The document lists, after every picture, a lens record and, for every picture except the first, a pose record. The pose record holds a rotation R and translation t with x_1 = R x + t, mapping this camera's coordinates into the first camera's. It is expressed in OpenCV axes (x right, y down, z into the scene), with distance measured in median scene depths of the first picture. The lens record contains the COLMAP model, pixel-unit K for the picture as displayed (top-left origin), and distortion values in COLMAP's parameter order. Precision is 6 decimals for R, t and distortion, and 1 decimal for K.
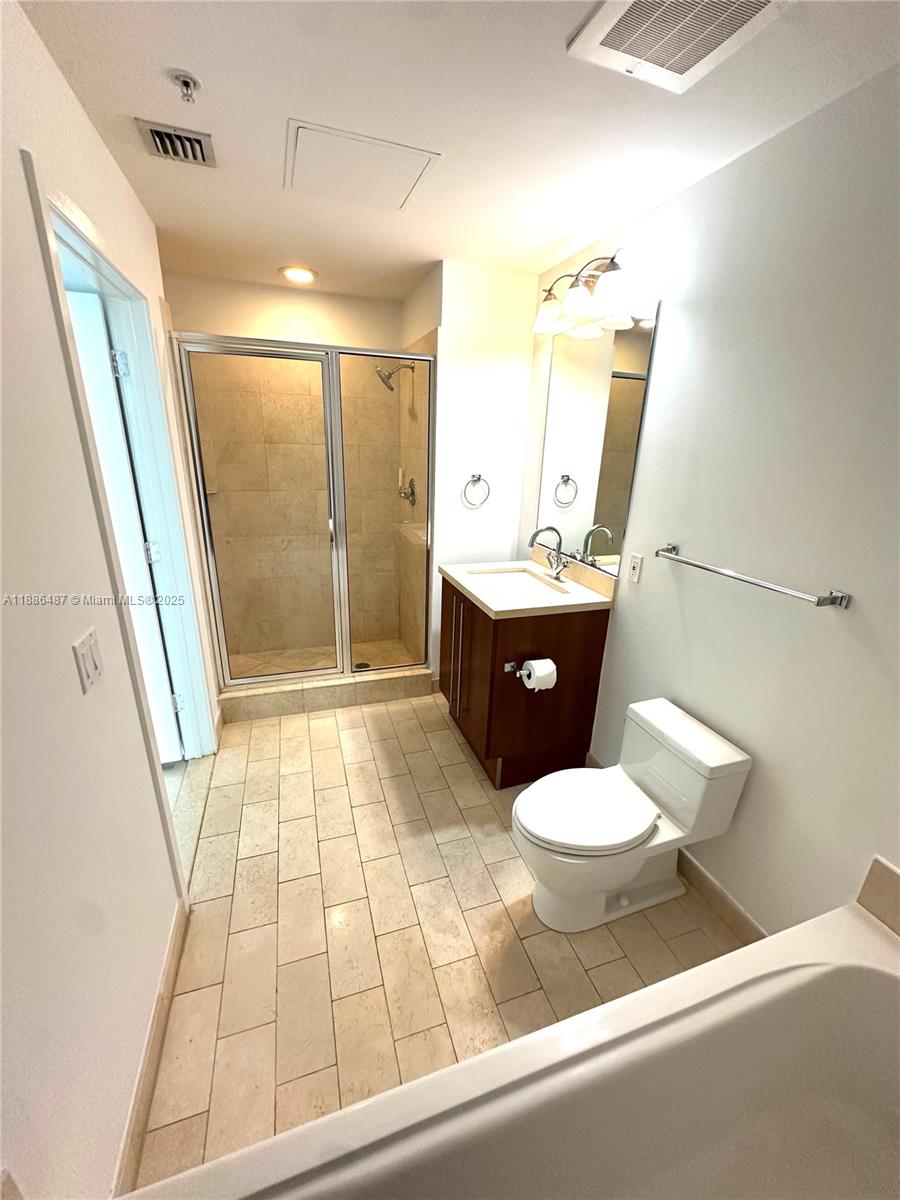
lens RADIAL K [[478.7, 0, 450.0], [0, 478.7, 600.0], [0, 0, 1]] dist [-0.000556, 0.000057]
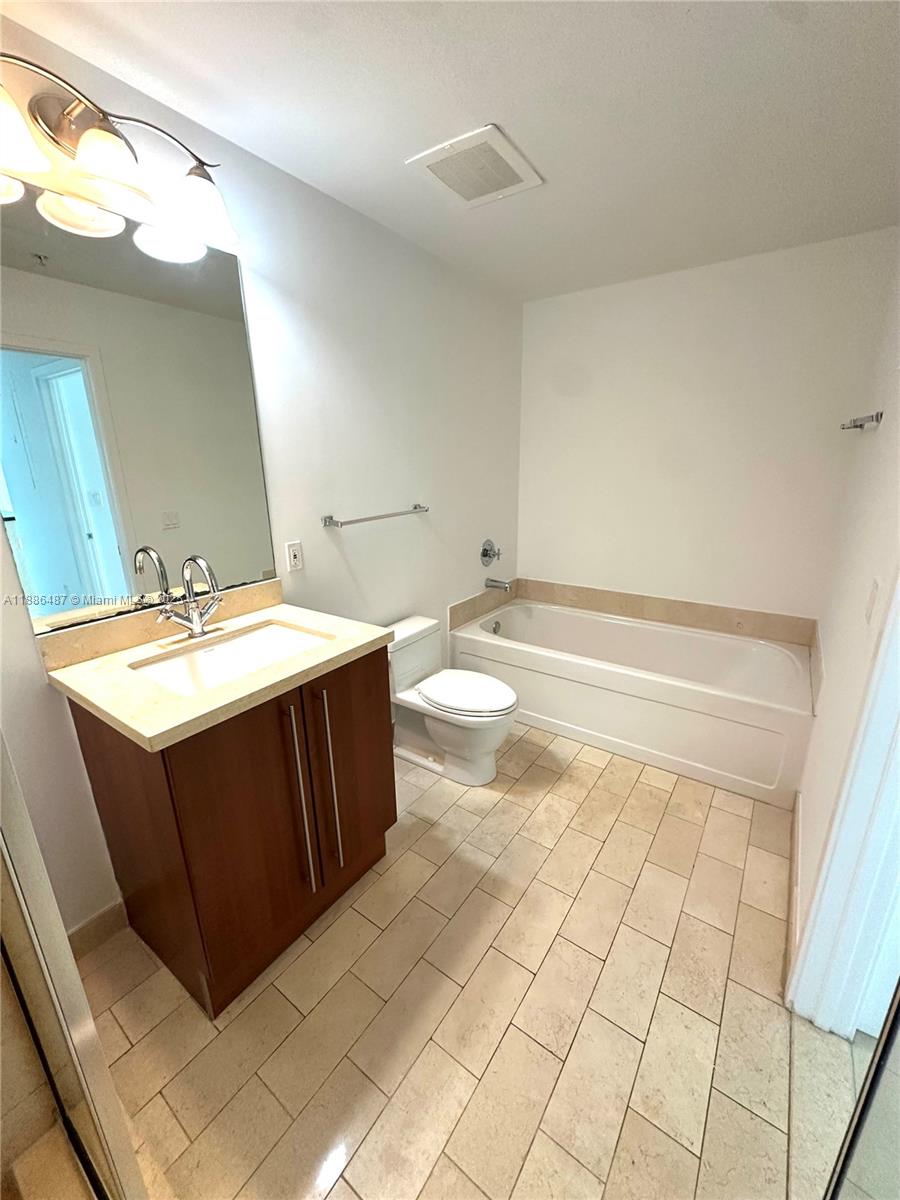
lens RADIAL K [[478.7, 0, 450.0], [0, 478.7, 600.0], [0, 0, 1]] dist [-0.000556, 0.000057]
pose [[-0.590982, -0.257901, 0.764347, -0.541527], [0.244233, 0.845842, 0.474237, -0.367326], [-0.768824, 0.466945, -0.436890, 1.215681]]
